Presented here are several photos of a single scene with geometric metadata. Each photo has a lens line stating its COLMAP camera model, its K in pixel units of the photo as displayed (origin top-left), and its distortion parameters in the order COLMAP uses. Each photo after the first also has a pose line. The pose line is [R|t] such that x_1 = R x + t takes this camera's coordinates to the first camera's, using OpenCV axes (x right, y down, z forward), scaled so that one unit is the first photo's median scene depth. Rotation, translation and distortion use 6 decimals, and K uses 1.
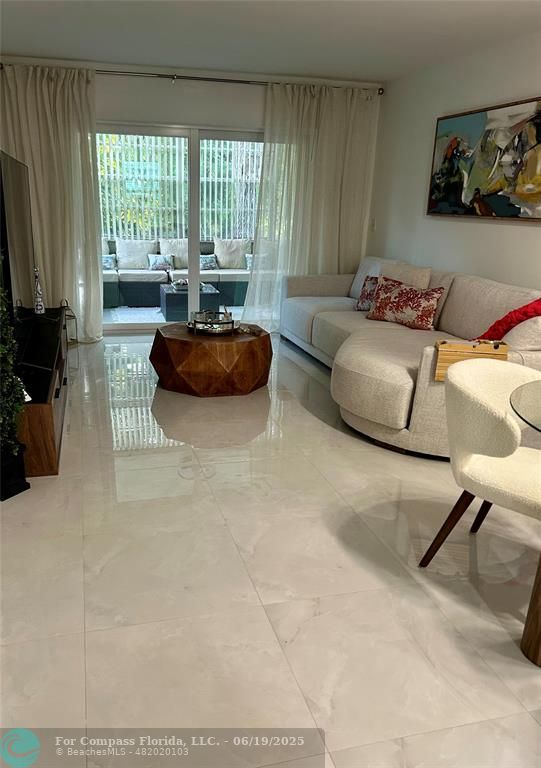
lens RADIAL K [[614.7, 0, 243.4], [0, 614.7, 402.9], [0, 0, 1]] dist [0.028167, -0.005498]
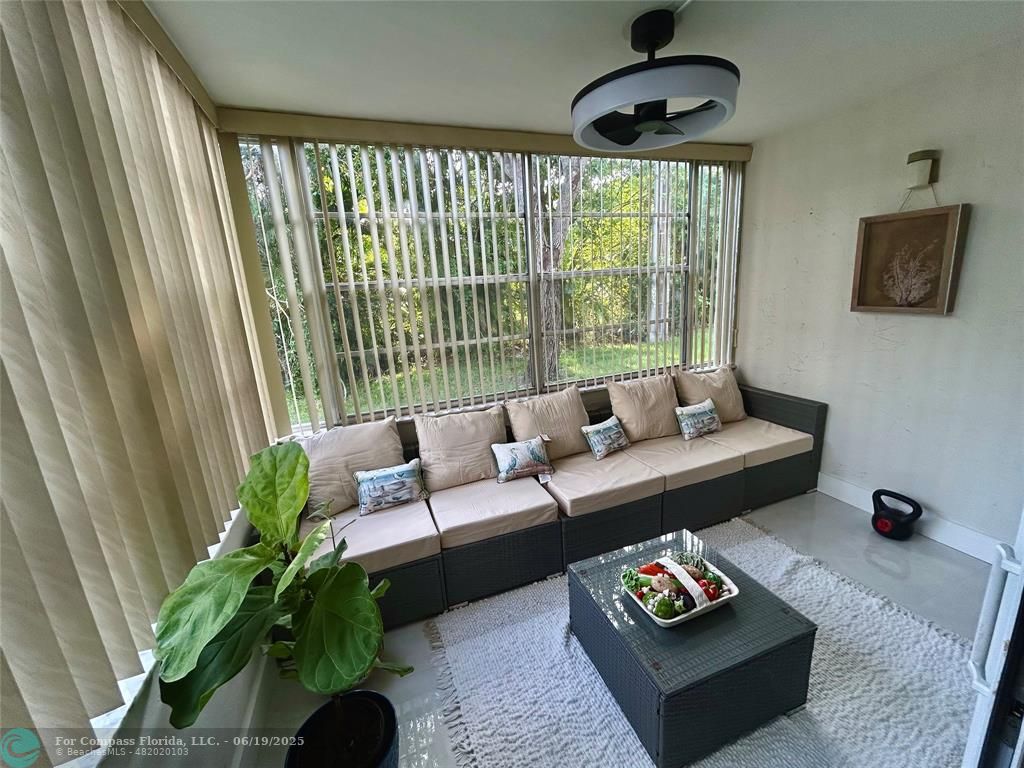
lens RADIAL K [[408.1, 0, 512.0], [0, 408.1, 384.0], [0, 0, 1]] dist [0.002269, 0.000228]
pose [[0.990136, -0.115601, 0.079164, -0.158176], [0.123336, 0.987210, -0.101019, -0.252063], [-0.066473, 0.109786, 0.991730, 0.703326]]
